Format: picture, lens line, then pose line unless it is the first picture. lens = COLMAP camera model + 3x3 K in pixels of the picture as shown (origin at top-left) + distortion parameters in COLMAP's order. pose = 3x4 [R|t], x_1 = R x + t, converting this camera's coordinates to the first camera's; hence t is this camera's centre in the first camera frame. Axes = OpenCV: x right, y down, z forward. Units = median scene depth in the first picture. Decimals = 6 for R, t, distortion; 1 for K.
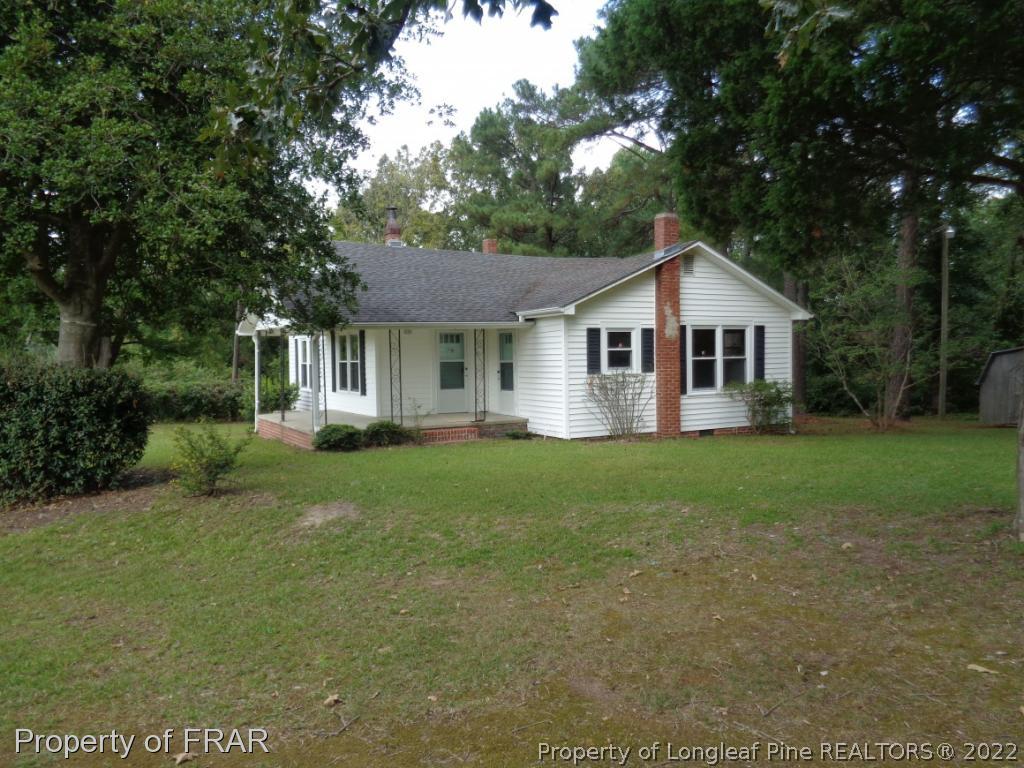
lens RADIAL K [[759.7, 0, 511.5], [0, 759.7, 383.6], [0, 0, 1]] dist [0.010190, 0.001780]
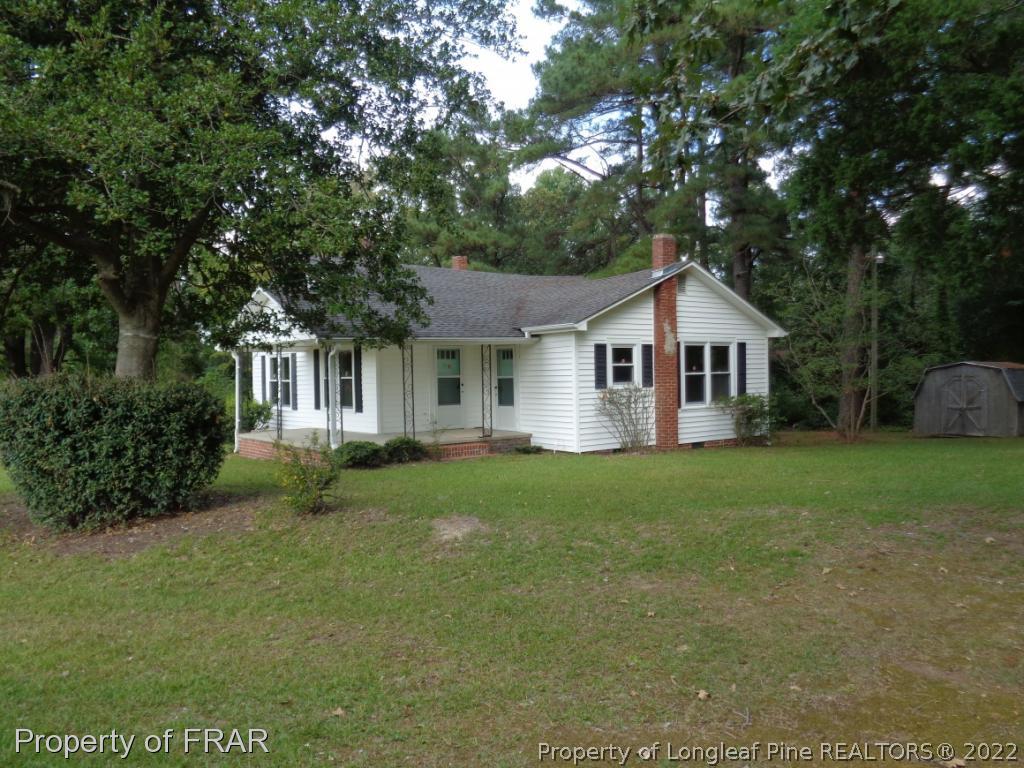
lens RADIAL K [[759.7, 0, 513.5], [0, 759.7, 386.1], [0, 0, 1]] dist [0.010190, 0.001780]
pose [[0.991089, -0.005079, 0.133102, -0.141557], [0.007913, 0.999753, -0.020766, 0.003873], [-0.132963, 0.021634, 0.990885, 0.001034]]
